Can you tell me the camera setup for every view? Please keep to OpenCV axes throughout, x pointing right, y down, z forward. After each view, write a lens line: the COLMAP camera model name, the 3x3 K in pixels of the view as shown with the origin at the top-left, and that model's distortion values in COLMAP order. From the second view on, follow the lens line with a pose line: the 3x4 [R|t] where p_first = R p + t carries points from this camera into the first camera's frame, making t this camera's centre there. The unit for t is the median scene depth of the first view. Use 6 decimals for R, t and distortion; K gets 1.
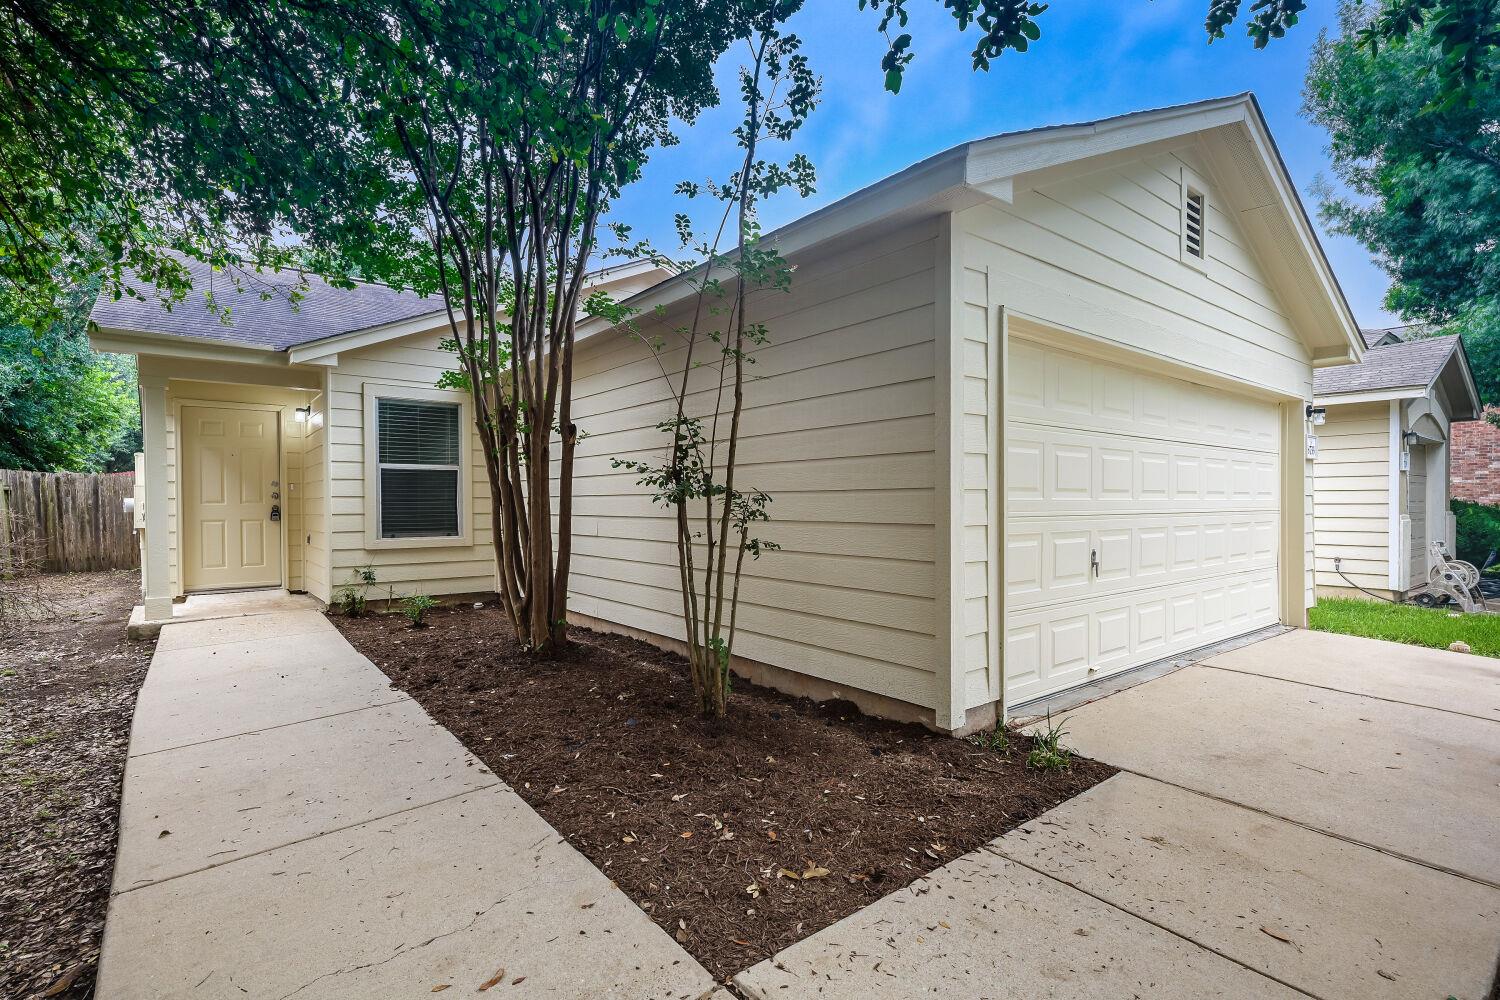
lens RADIAL K [[708.3, 0, 752.4], [0, 708.3, 502.8], [0, 0, 1]] dist [-0.001690, -0.000198]
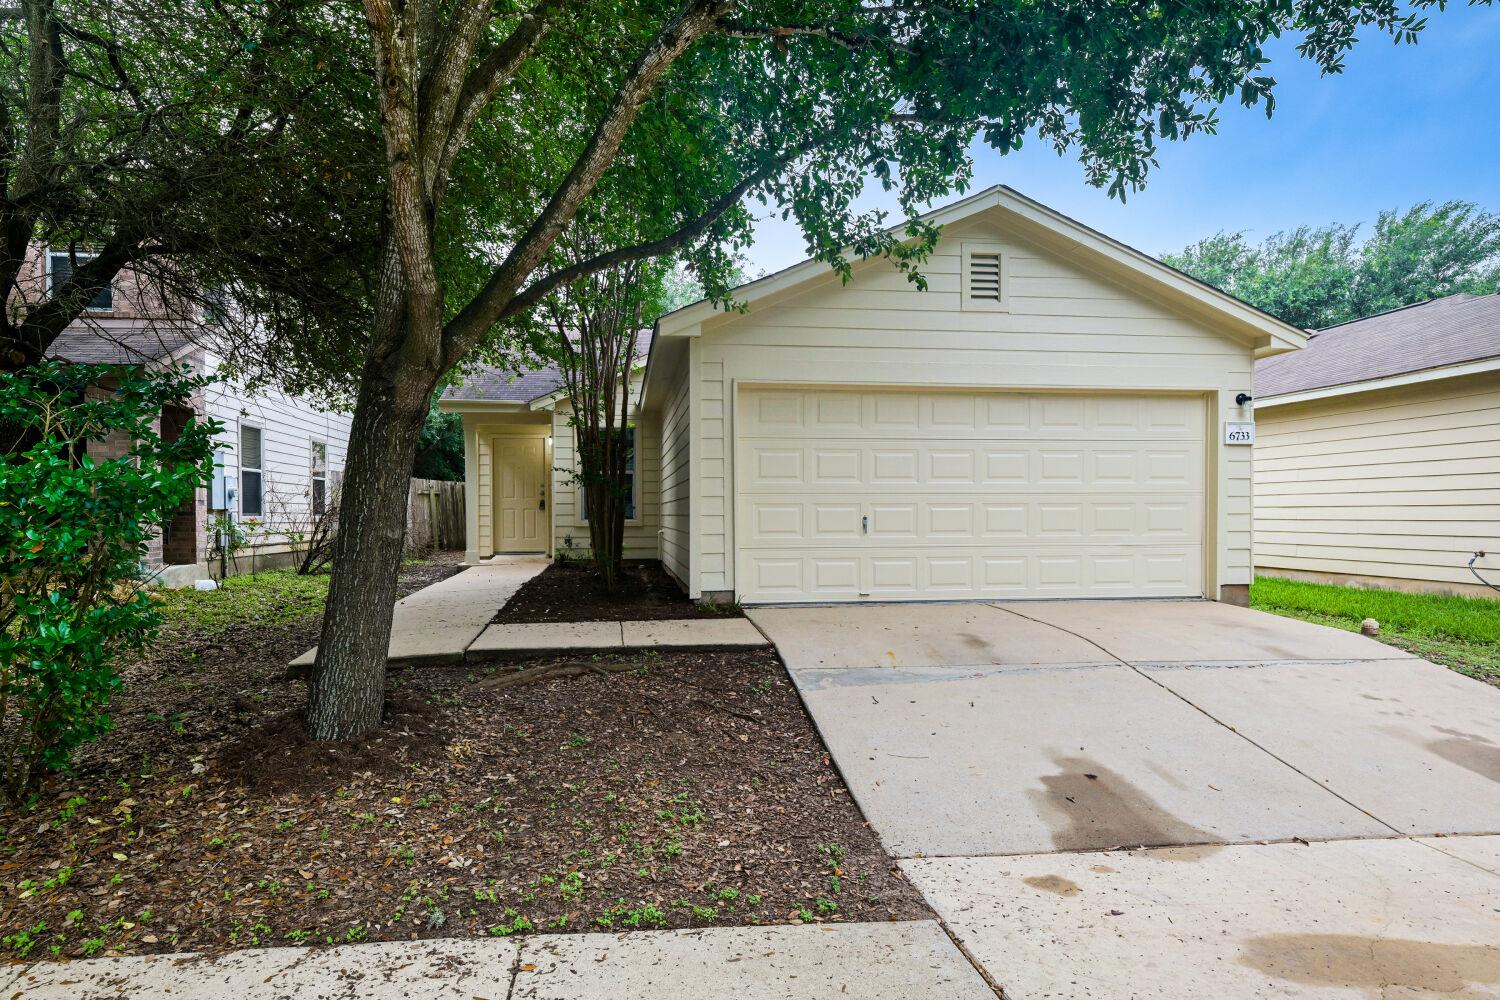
lens RADIAL K [[905.3, 0, 743.5], [0, 905.3, 506.3], [0, 0, 1]] dist [0.000214, -0.002370]
pose [[0.857880, -0.004199, -0.513833, 0.837946], [-0.000117, 0.999965, -0.008367, 0.041182], [0.513851, 0.007238, 0.857849, -0.536881]]
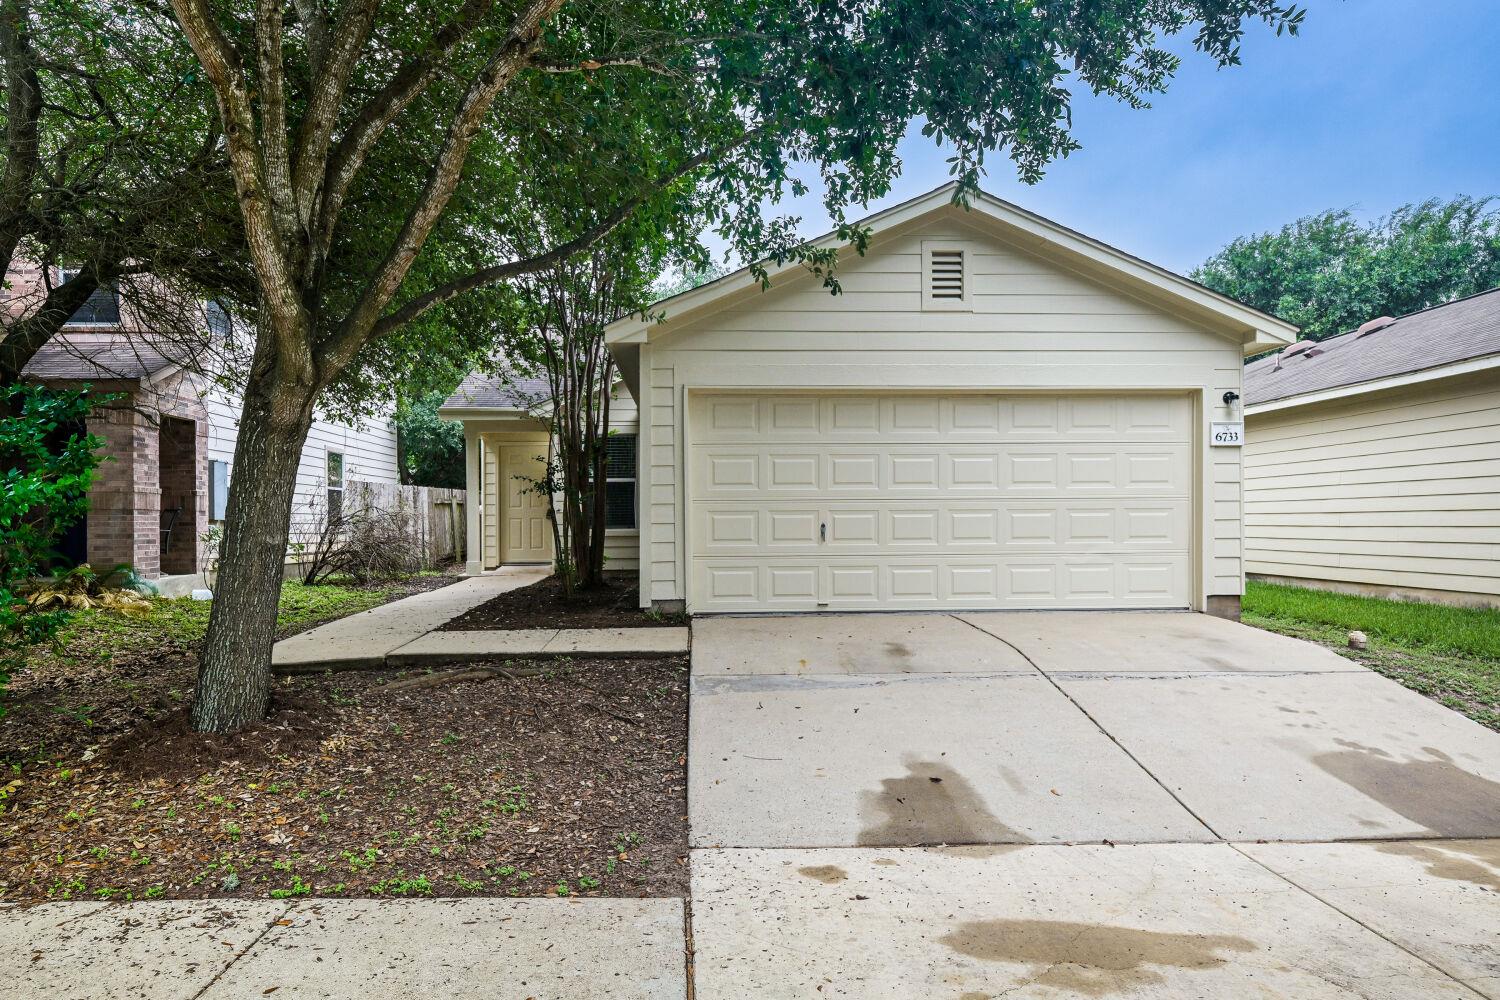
lens RADIAL K [[981.1, 0, 751.5], [0, 981.1, 500.5], [0, 0, 1]] dist [-0.001257, -0.000037]
pose [[0.813046, -0.016947, -0.581953, 1.035328], [0.003414, 0.999698, -0.024343, 0.045258], [0.582189, 0.017805, 0.812858, -0.503722]]
